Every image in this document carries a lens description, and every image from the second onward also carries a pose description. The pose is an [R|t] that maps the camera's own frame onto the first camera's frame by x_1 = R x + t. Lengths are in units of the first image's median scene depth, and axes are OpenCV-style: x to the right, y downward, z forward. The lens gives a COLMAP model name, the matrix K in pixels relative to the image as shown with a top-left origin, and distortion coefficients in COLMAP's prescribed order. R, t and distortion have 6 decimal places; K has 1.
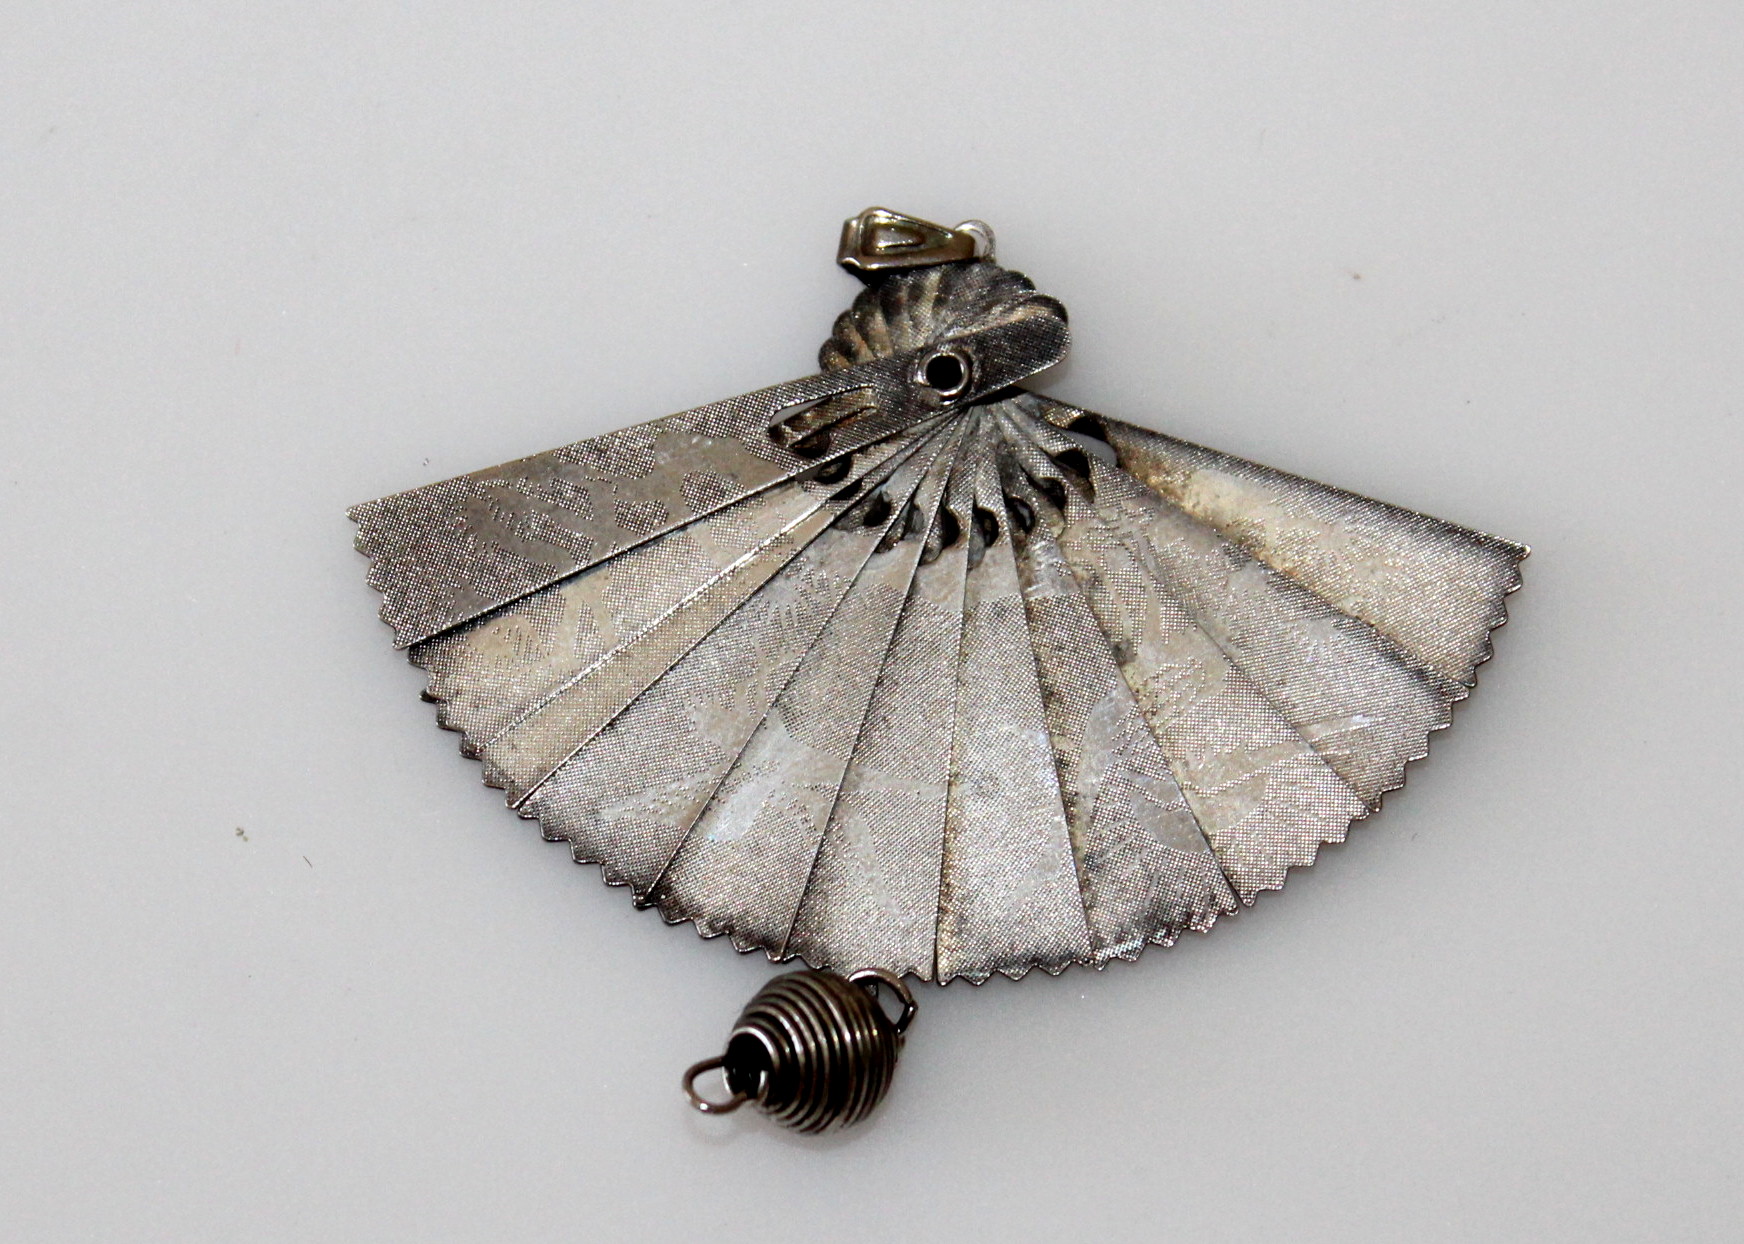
lens RADIAL K [[2848.5, 0, 864.5], [0, 2848.5, 617.7], [0, 0, 1]] dist [-0.015245, 0.000000]
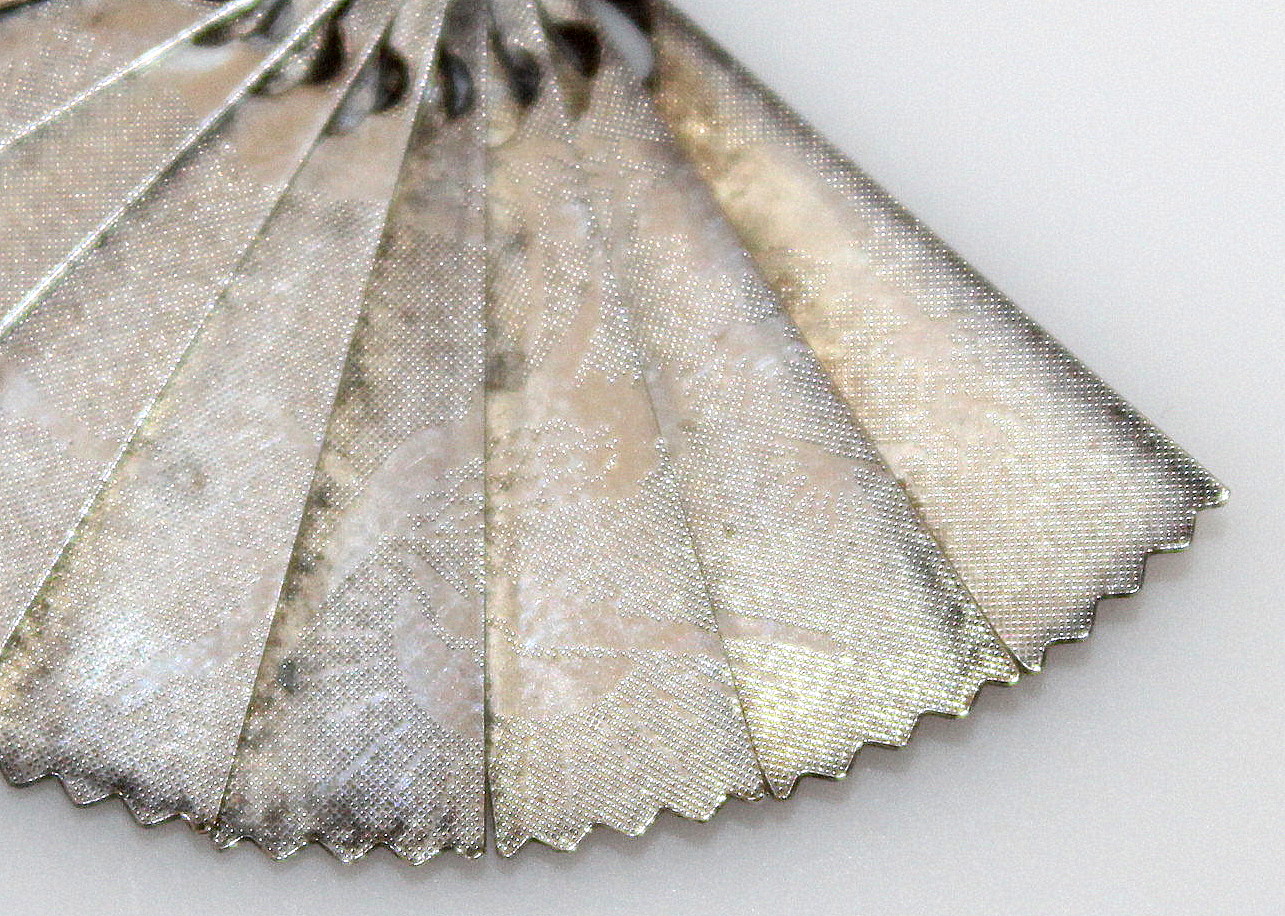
lens RADIAL K [[2098.8, 0, 643.2], [0, 2098.8, 460.8], [0, 0, 1]] dist [-0.015245, 0.000000]
pose [[0.908242, 0.414227, -0.059268, 0.151105], [-0.406883, 0.907307, 0.106018, -0.028595], [0.097690, -0.072175, 0.992596, 0.575579]]
